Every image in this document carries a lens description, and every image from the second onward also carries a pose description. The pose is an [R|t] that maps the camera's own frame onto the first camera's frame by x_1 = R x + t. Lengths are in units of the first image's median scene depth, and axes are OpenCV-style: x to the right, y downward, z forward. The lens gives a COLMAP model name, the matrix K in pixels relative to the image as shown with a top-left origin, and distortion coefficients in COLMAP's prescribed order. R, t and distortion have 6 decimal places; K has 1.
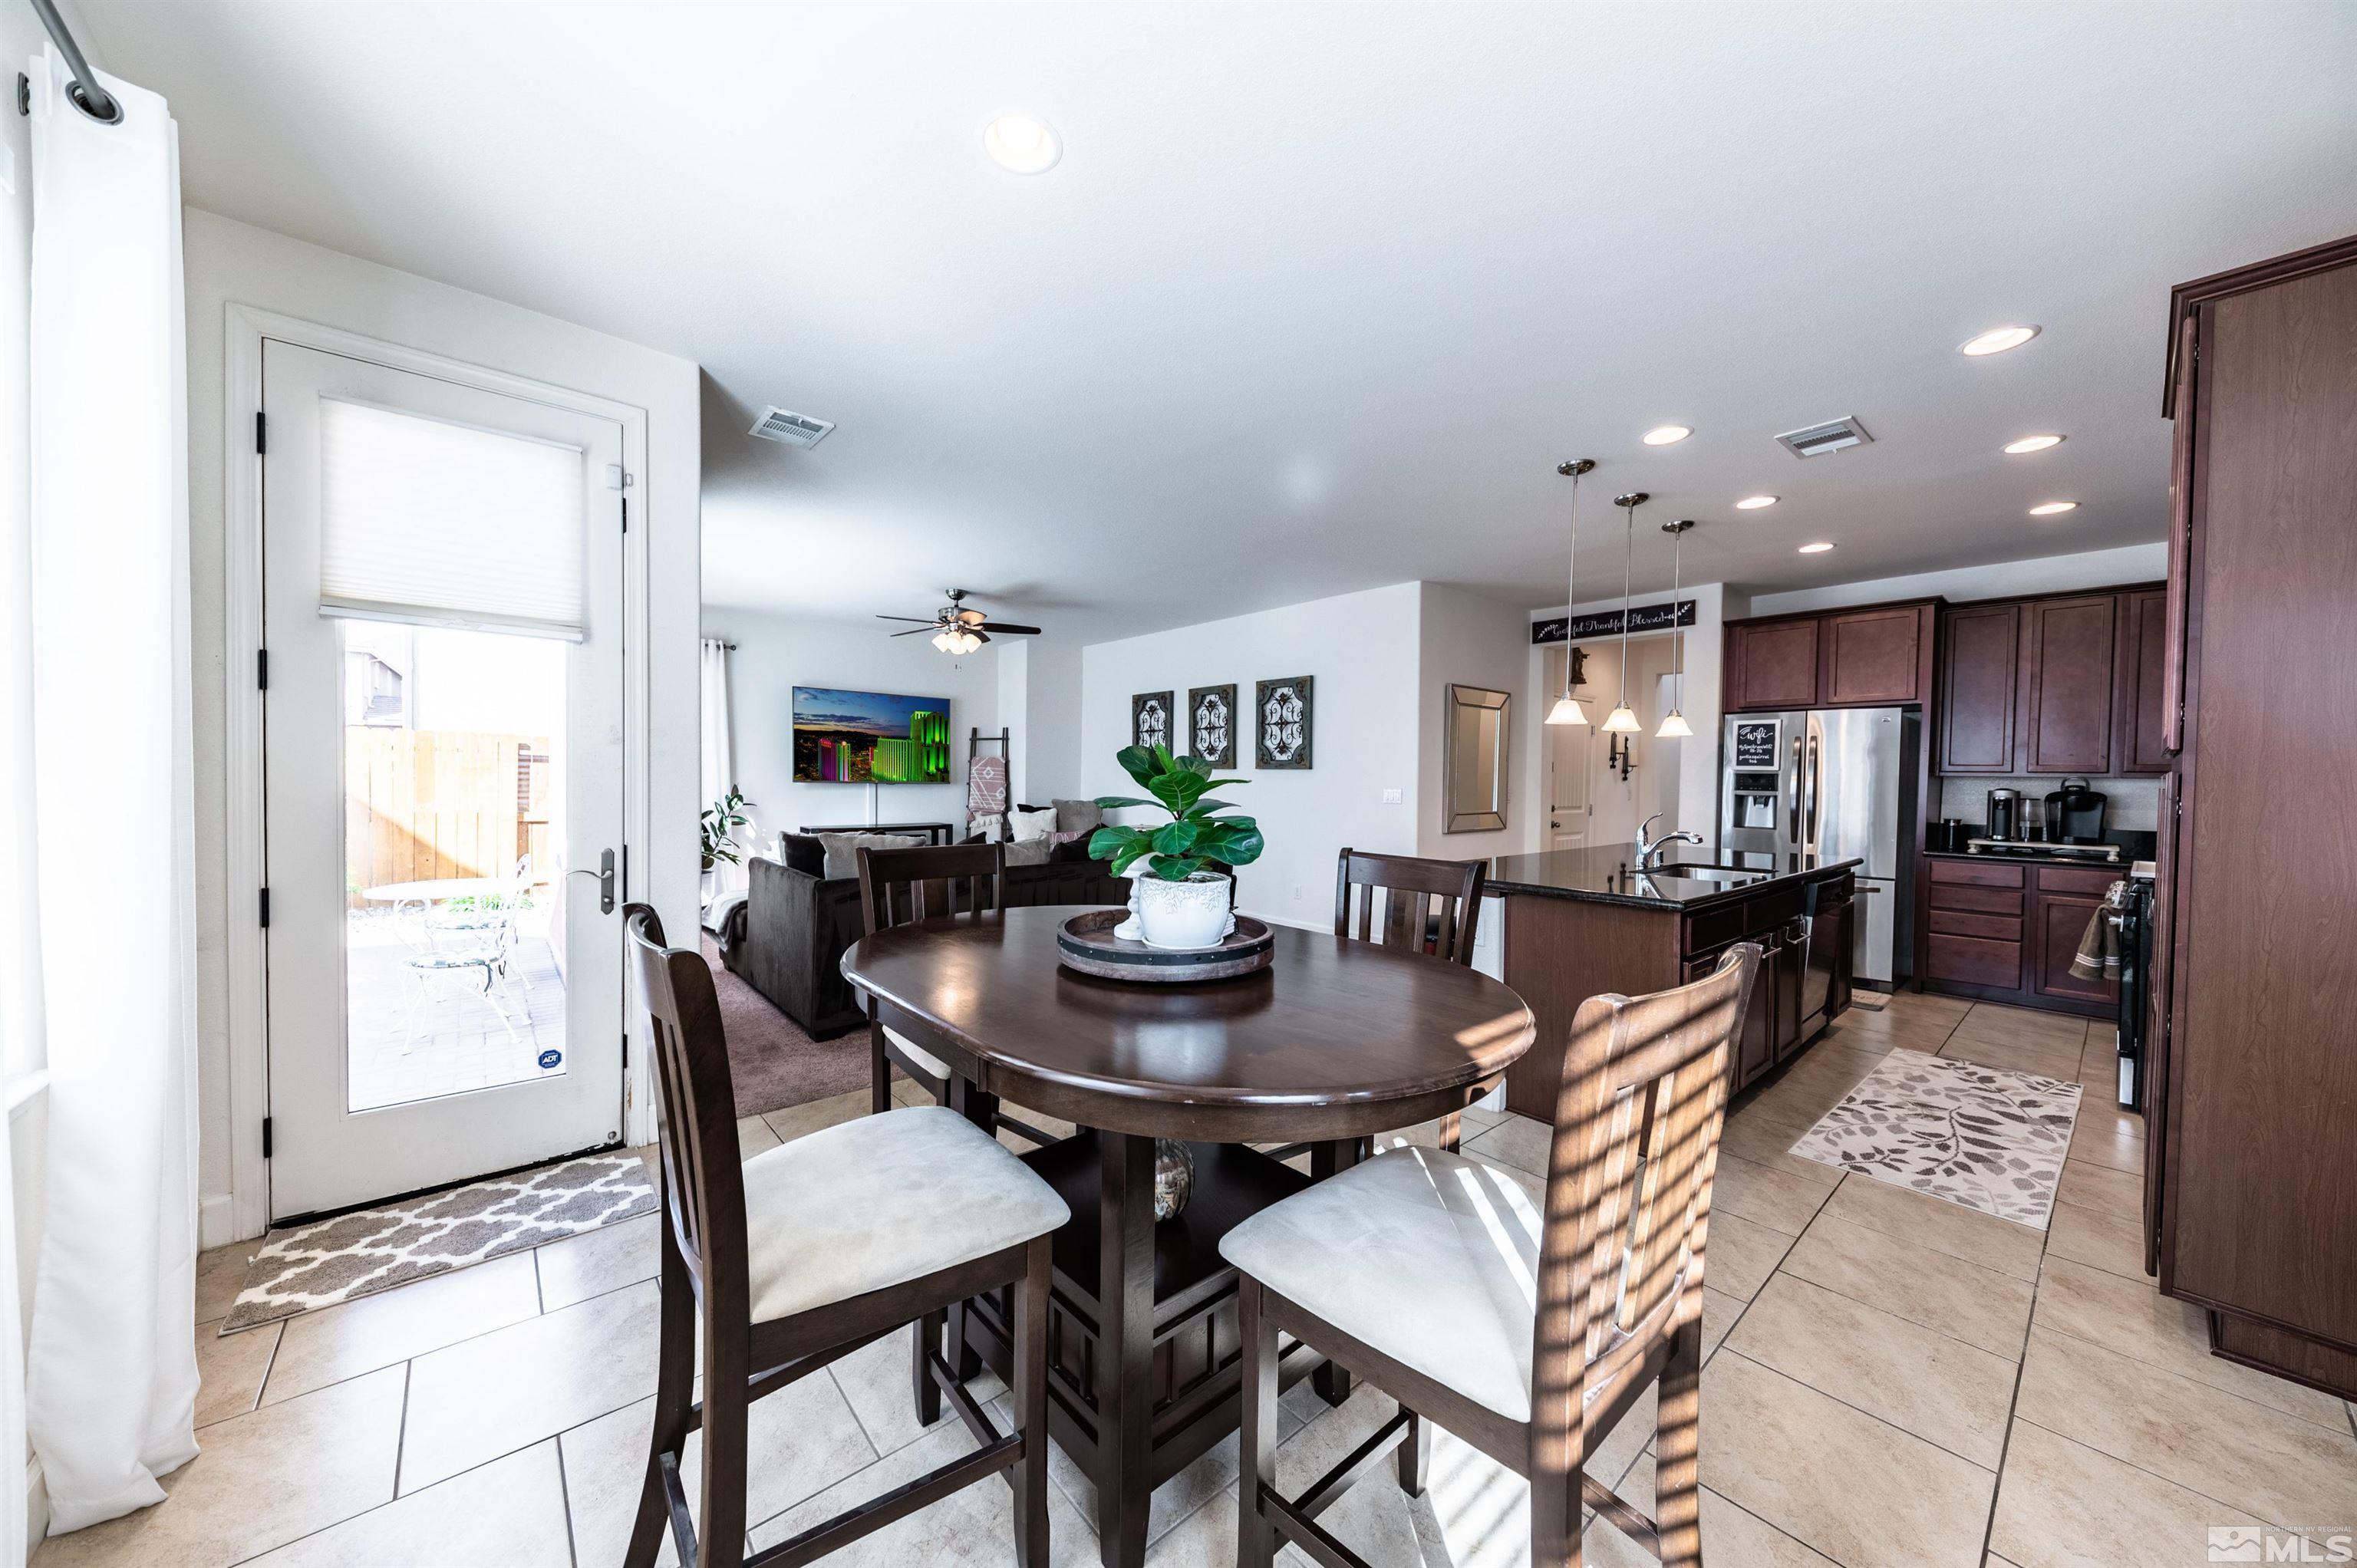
lens RADIAL K [[812.8, 0, 1178.0], [0, 812.8, 789.8], [0, 0, 1]] dist [0.015892, -0.006430]
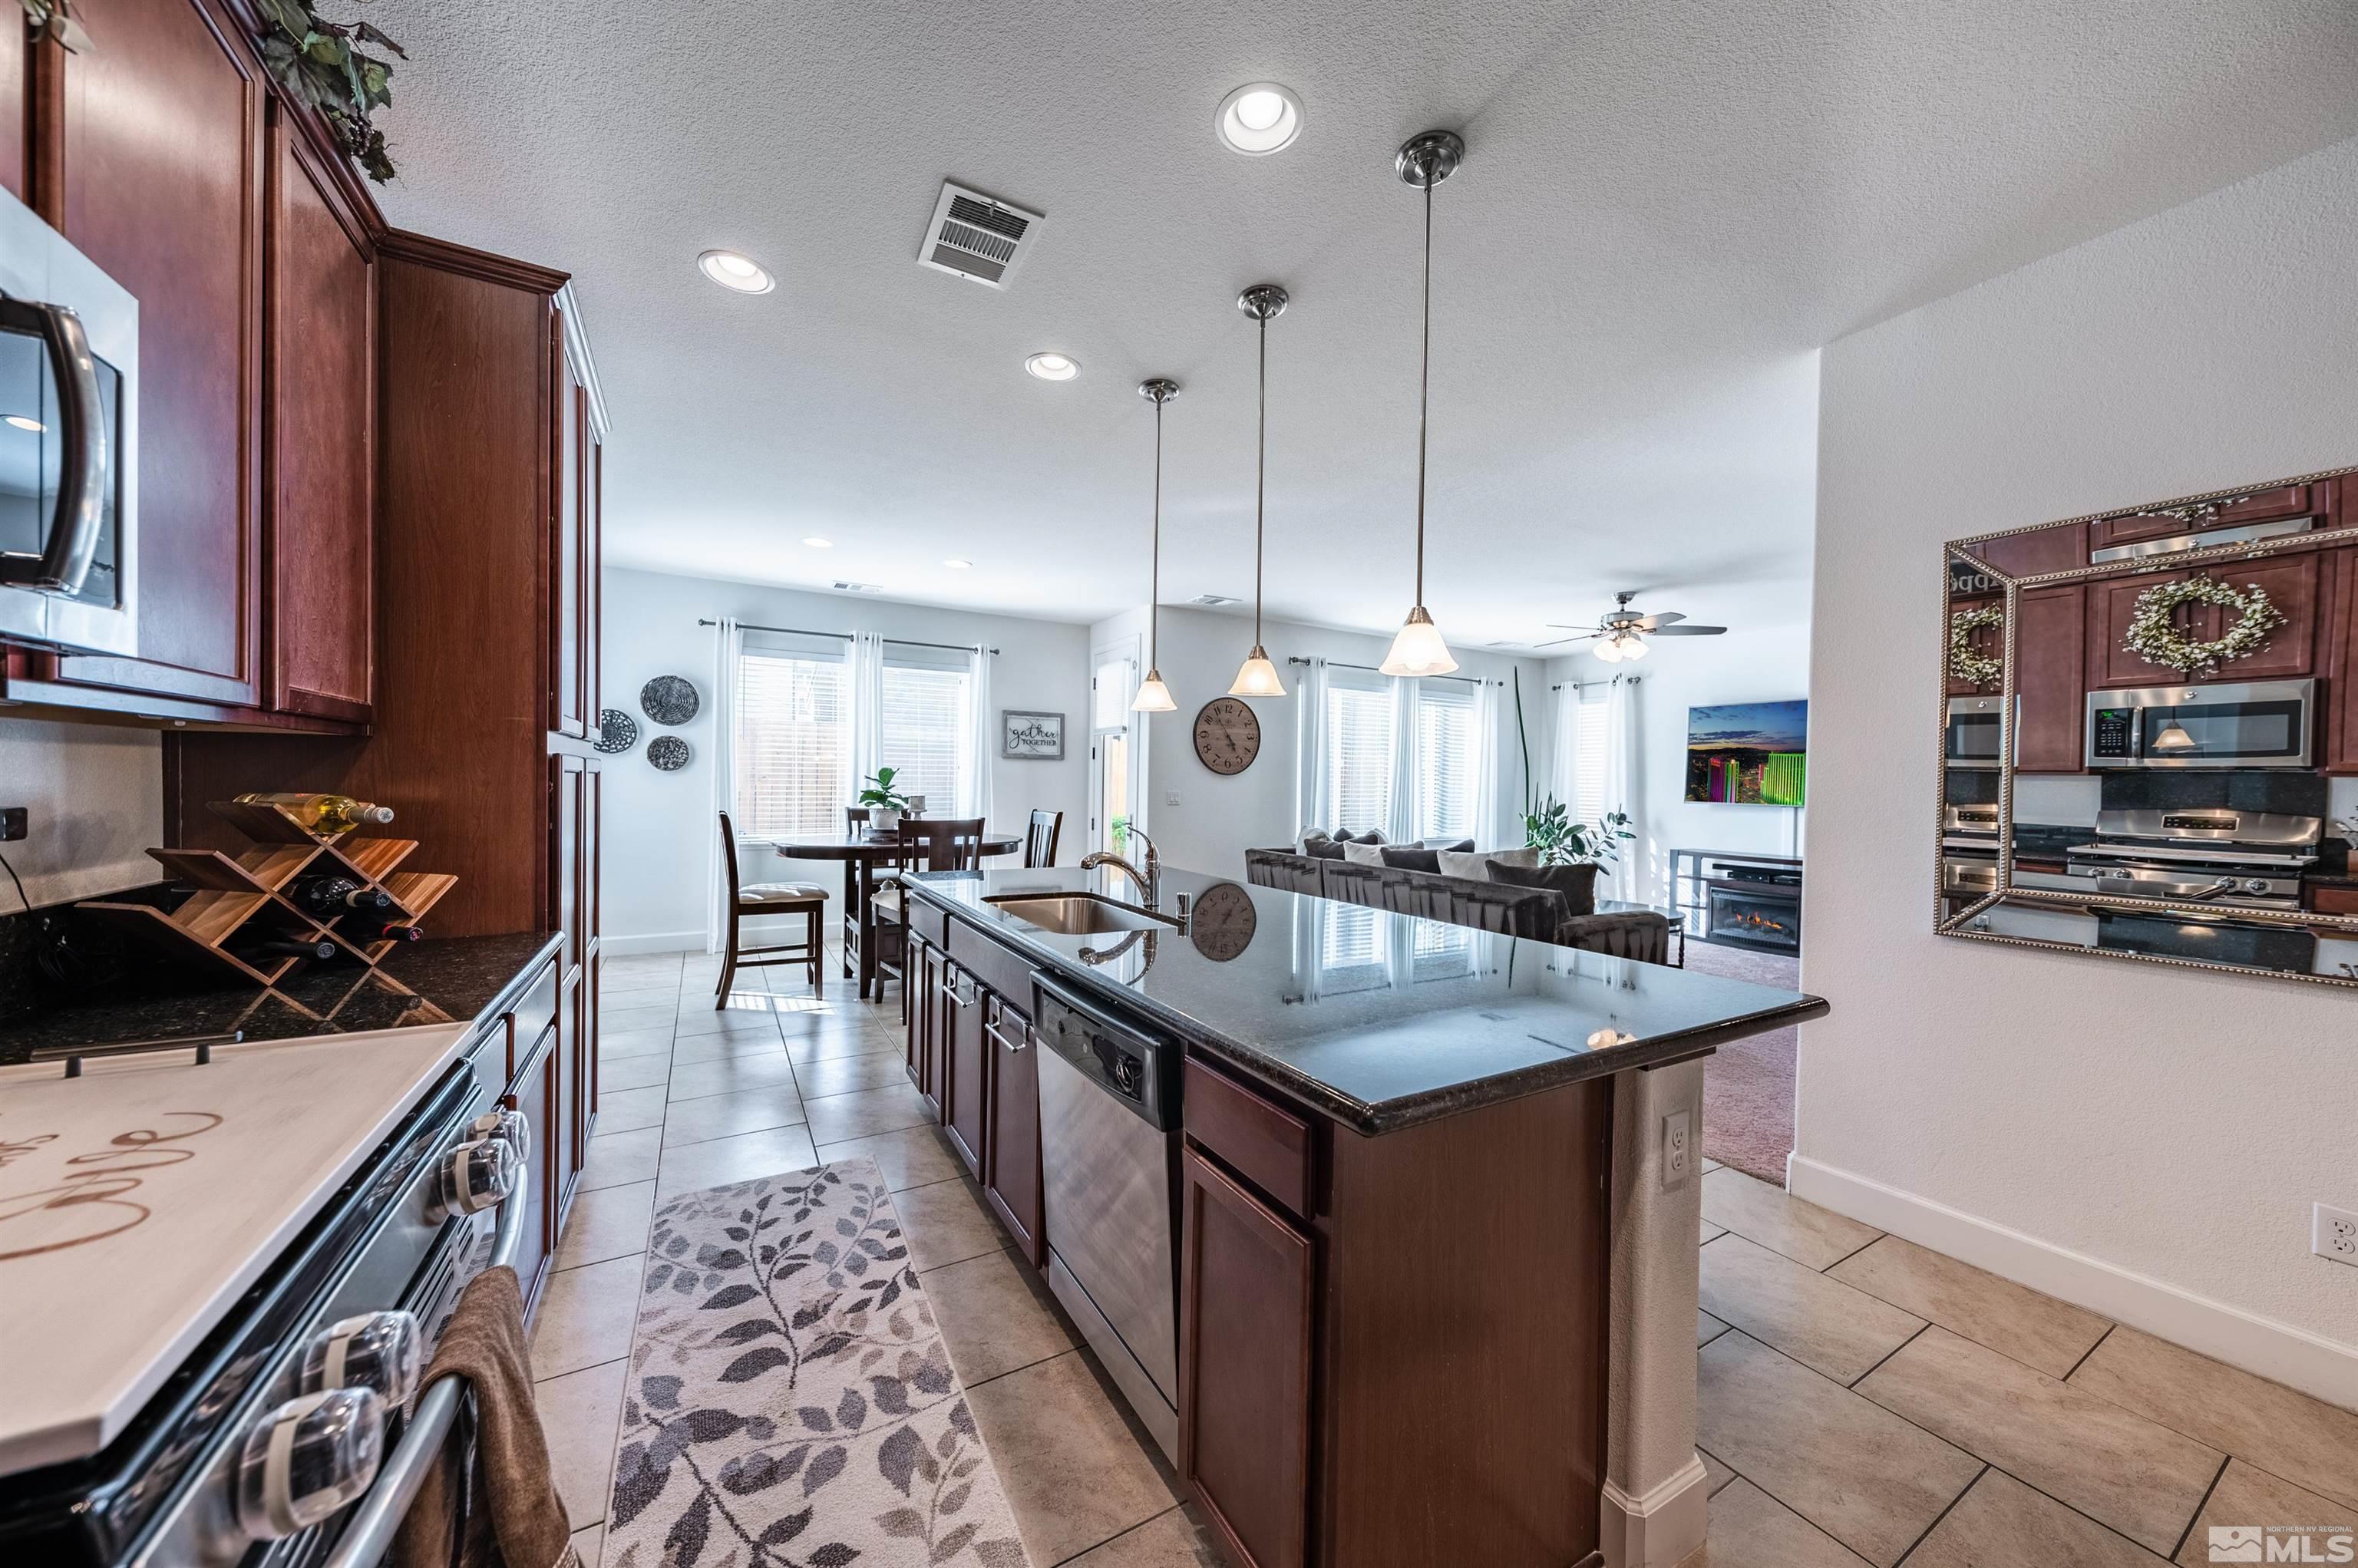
lens RADIAL K [[813.1, 0, 1178.5], [0, 813.1, 789.8], [0, 0, 1]] dist [0.015892, -0.006430]
pose [[-0.183281, -0.008373, -0.983025, 0.647919], [-0.037539, 0.999294, -0.001513, -0.000971], [0.982343, 0.036625, -0.183466, 0.602178]]
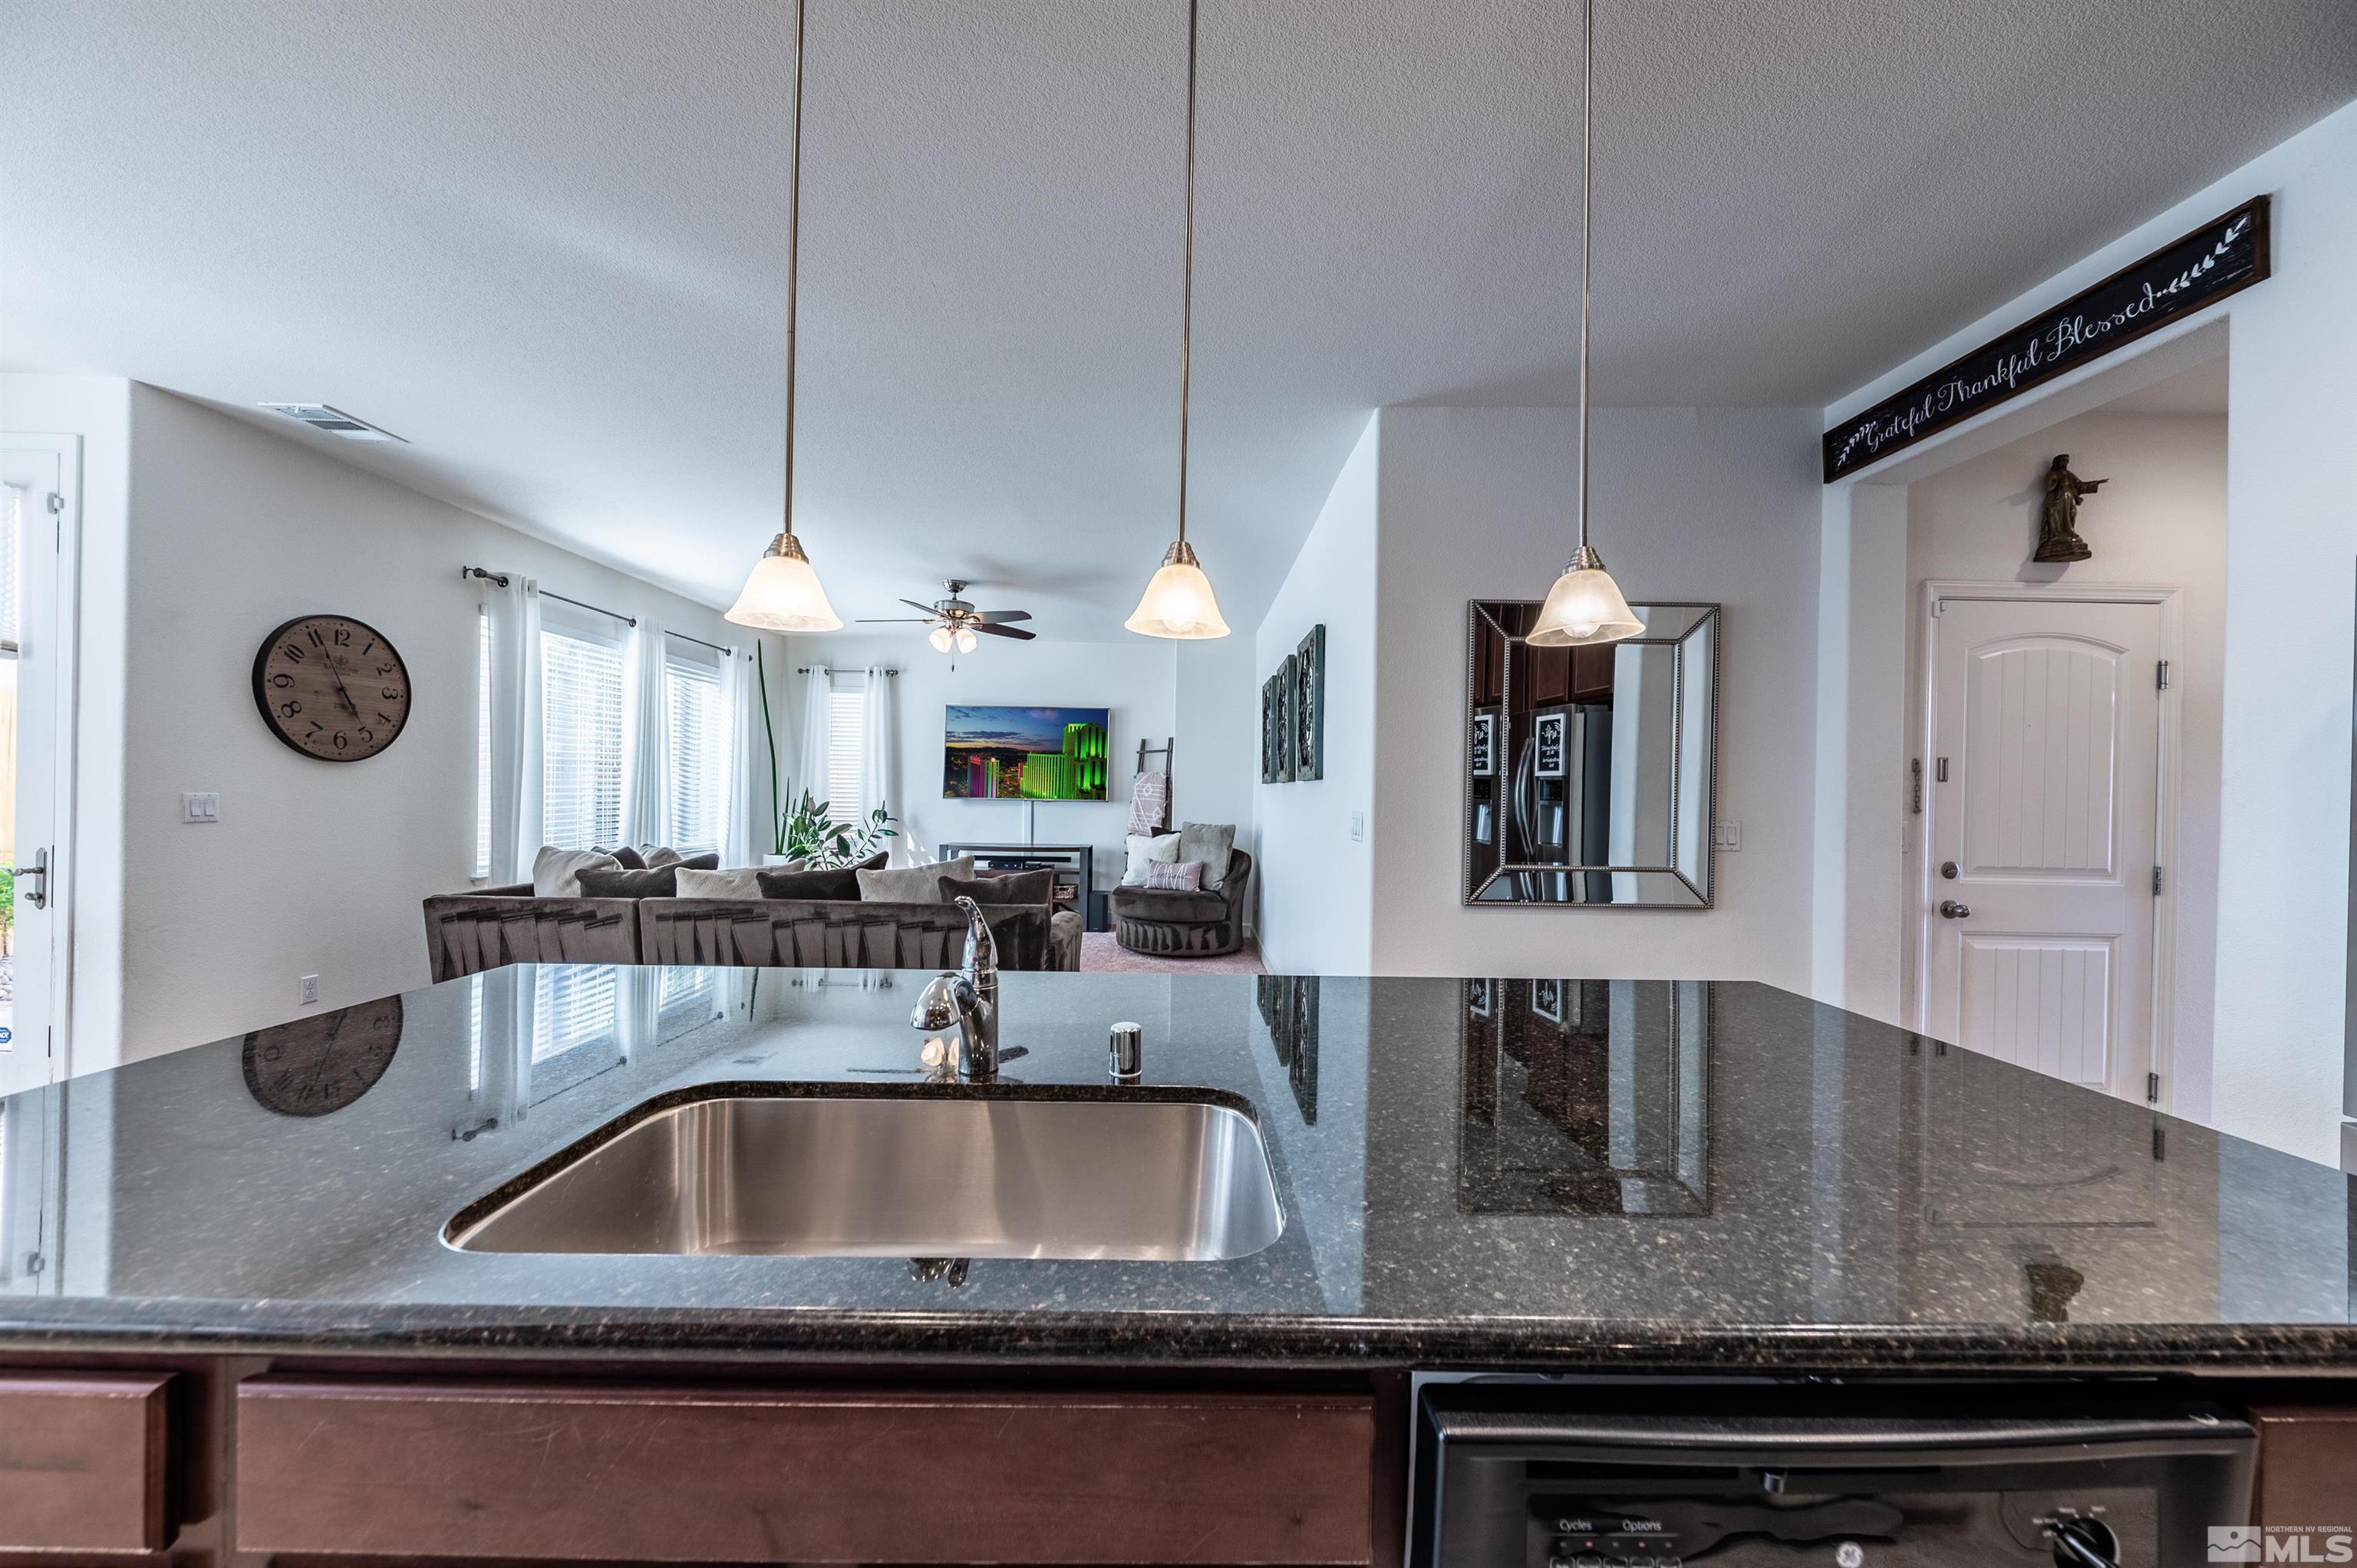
lens RADIAL K [[812.8, 0, 1178.0], [0, 812.8, 789.8], [0, 0, 1]] dist [0.015892, -0.006430]
pose [[0.763091, -0.002422, -0.646286, 0.428835], [-0.016907, 0.999576, -0.023709, -0.001326], [0.646070, 0.029019, 0.762727, 0.430724]]
